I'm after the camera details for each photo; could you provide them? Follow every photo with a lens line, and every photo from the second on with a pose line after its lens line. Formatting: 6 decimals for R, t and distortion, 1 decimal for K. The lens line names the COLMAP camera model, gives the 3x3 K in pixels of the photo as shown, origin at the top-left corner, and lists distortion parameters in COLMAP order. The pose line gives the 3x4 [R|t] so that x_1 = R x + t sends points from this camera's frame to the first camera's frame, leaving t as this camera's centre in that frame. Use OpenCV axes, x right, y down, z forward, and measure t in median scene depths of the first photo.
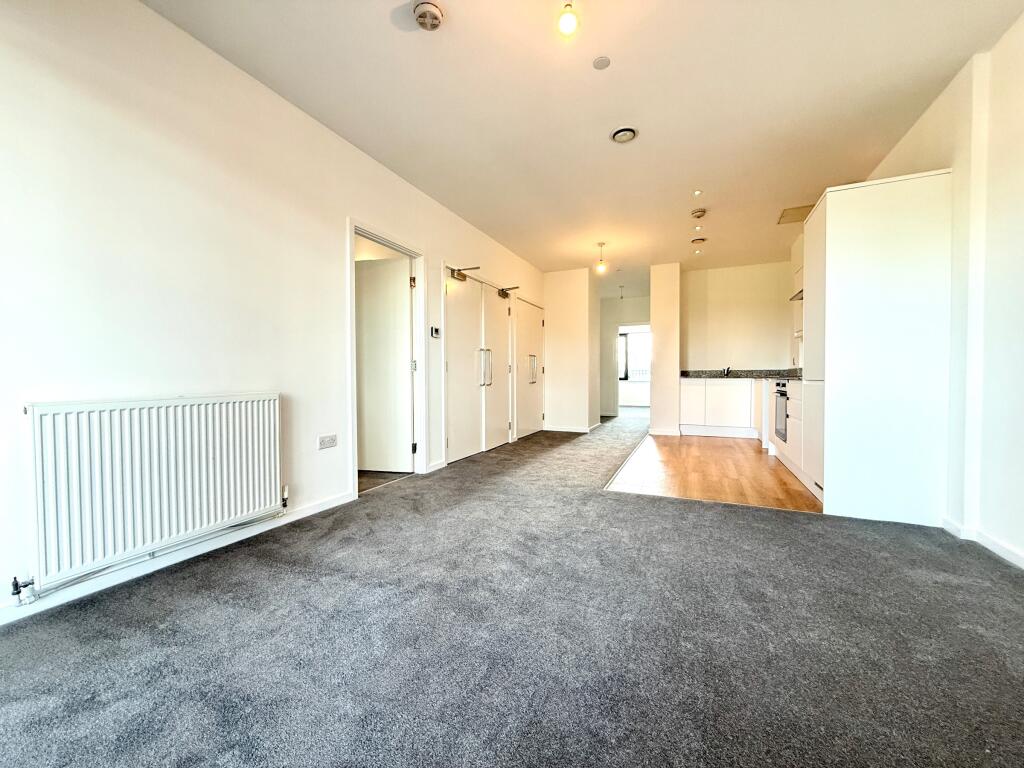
lens RADIAL K [[407.4, 0, 512.8], [0, 407.4, 384.3], [0, 0, 1]] dist [-0.009106, -0.000020]
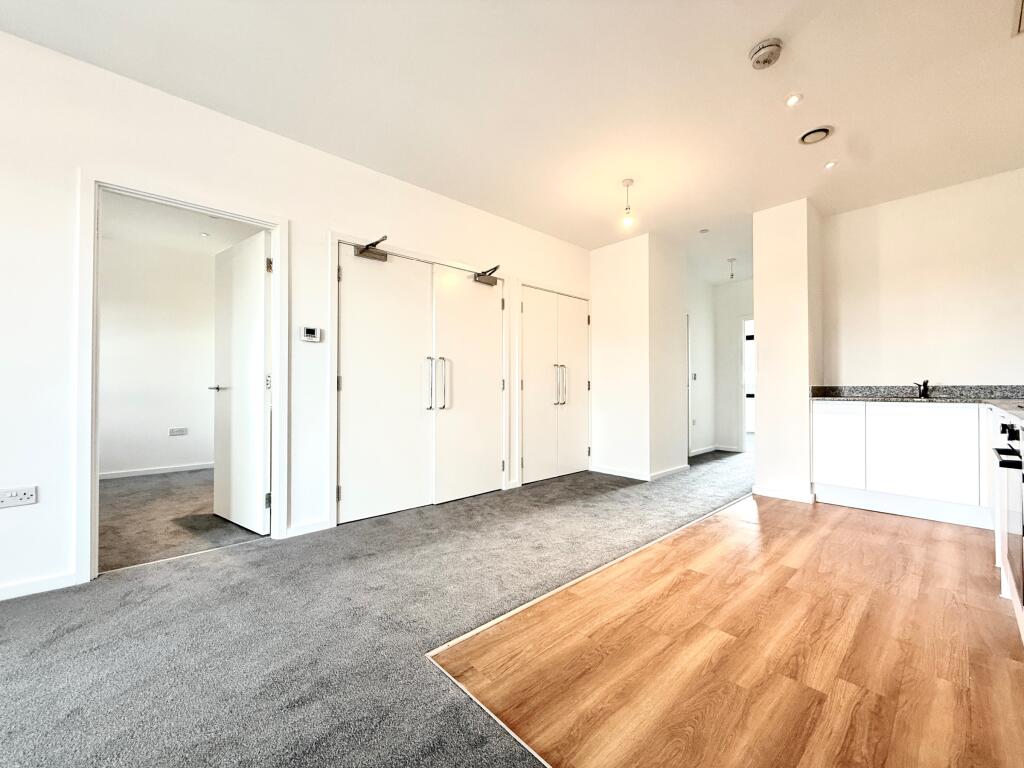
lens RADIAL K [[407.4, 0, 511.0], [0, 407.4, 385.0], [0, 0, 1]] dist [-0.009106, -0.000020]
pose [[0.916452, -0.002849, -0.400136, 0.256704], [-0.009669, 0.999525, -0.029261, -0.015494], [0.400029, 0.030685, 0.915989, 0.320866]]
